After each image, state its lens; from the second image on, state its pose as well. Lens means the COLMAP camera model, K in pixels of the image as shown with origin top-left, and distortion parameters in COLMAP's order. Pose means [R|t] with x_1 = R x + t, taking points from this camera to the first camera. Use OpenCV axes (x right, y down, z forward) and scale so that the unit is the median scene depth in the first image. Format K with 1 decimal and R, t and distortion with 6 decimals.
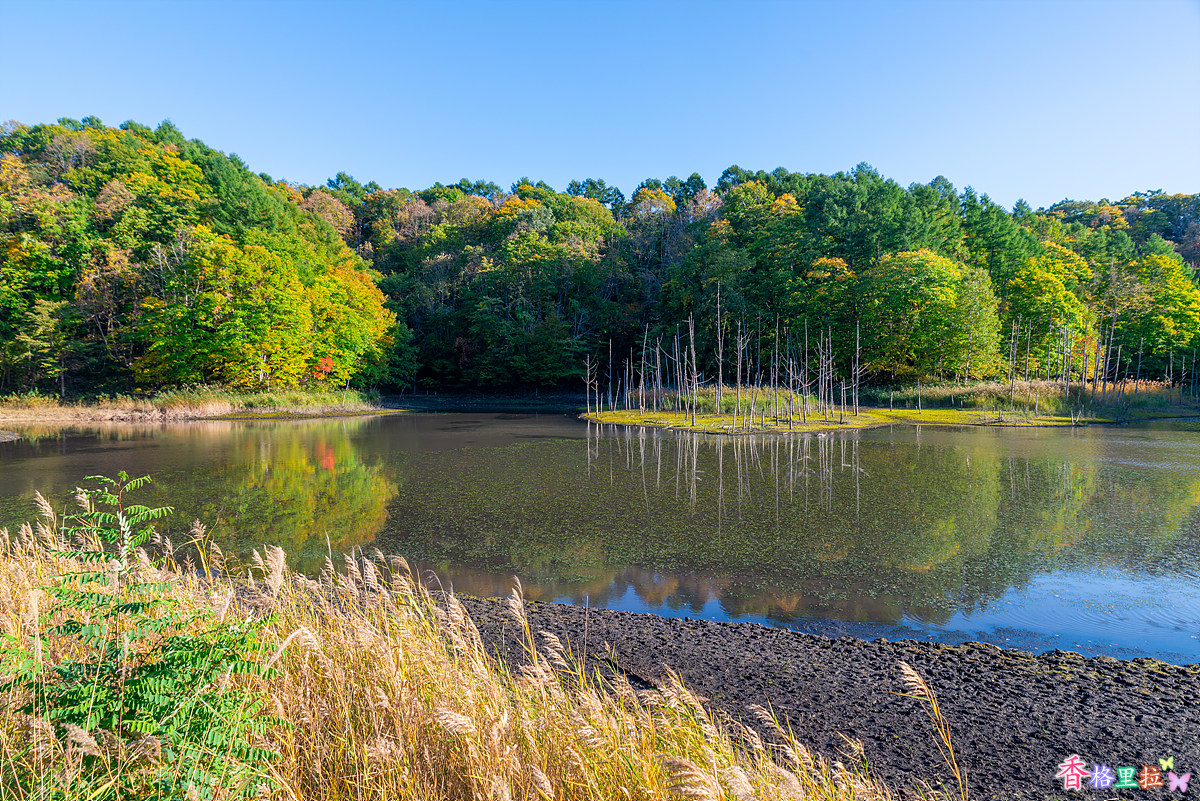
lens RADIAL K [[824.4, 0, 596.9], [0, 824.4, 394.7], [0, 0, 1]] dist [0.009634, -0.003426]
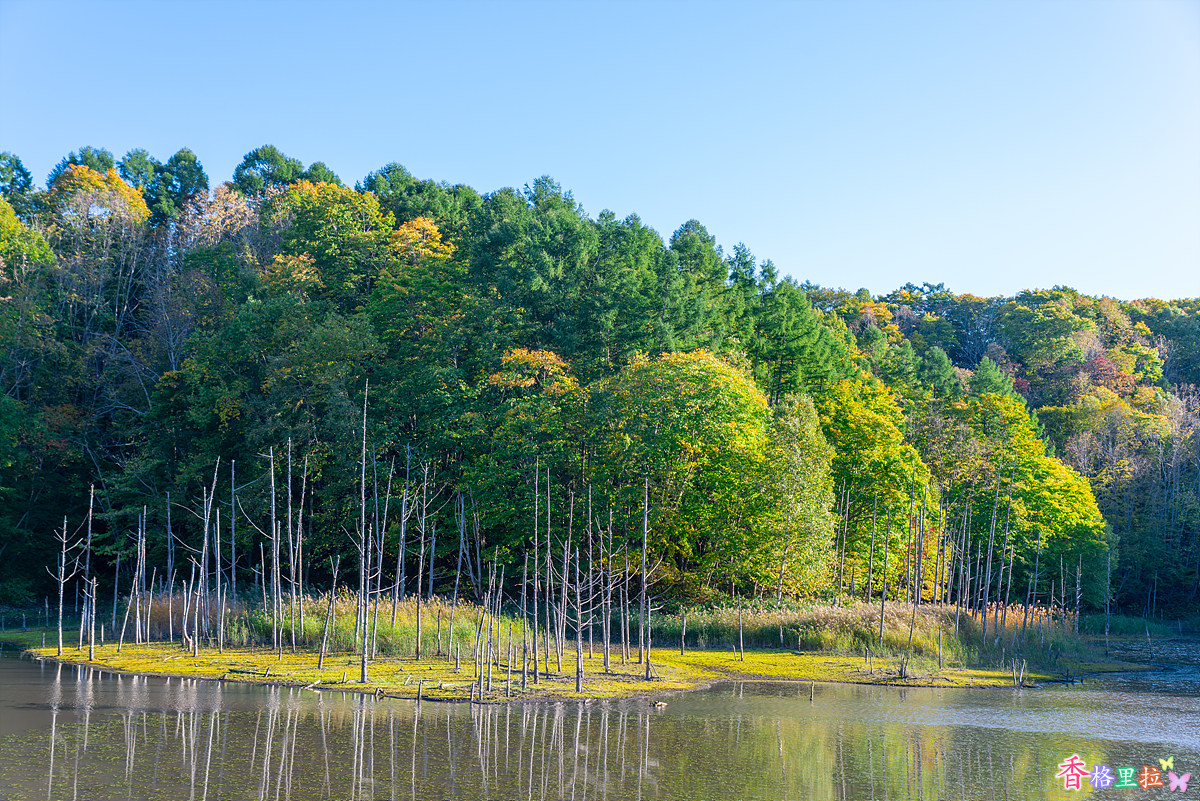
lens RADIAL K [[1672.3, 0, 605.5], [0, 1672.3, 402.9], [0, 0, 1]] dist [-0.000448, 0.000000]
pose [[0.905182, 0.076316, 0.418116, -0.094510], [-0.024522, 0.991486, -0.127881, -0.000783], [-0.424316, 0.105503, 0.899347, 0.039147]]
